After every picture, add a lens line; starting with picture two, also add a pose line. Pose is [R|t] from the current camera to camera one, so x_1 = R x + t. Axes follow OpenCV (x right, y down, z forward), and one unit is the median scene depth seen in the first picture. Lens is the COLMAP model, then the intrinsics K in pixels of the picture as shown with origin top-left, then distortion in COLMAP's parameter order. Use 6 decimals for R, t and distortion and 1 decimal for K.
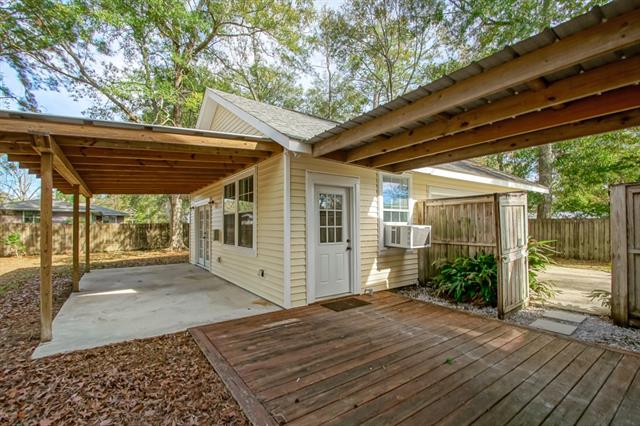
lens RADIAL K [[286.3, 0, 317.5], [0, 286.3, 217.9], [0, 0, 1]] dist [0.004764, -0.002378]
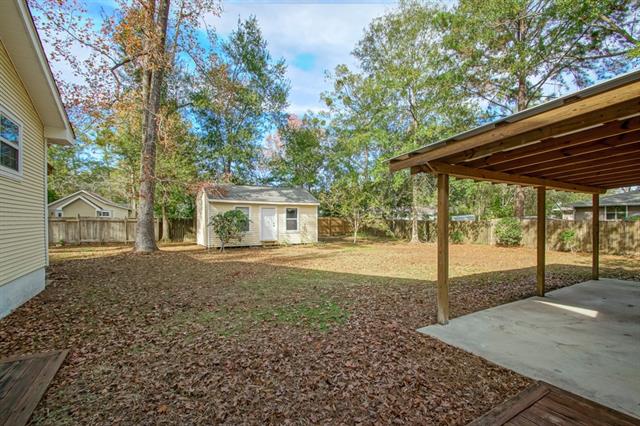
lens RADIAL K [[286.3, 0, 315.3], [0, 286.3, 218.5], [0, 0, 1]] dist [0.004764, -0.002378]
pose [[-0.089153, -0.007489, -0.995990, 0.293471], [0.033214, 0.999393, -0.010487, -0.032028], [0.995464, -0.034016, -0.088850, 0.462779]]
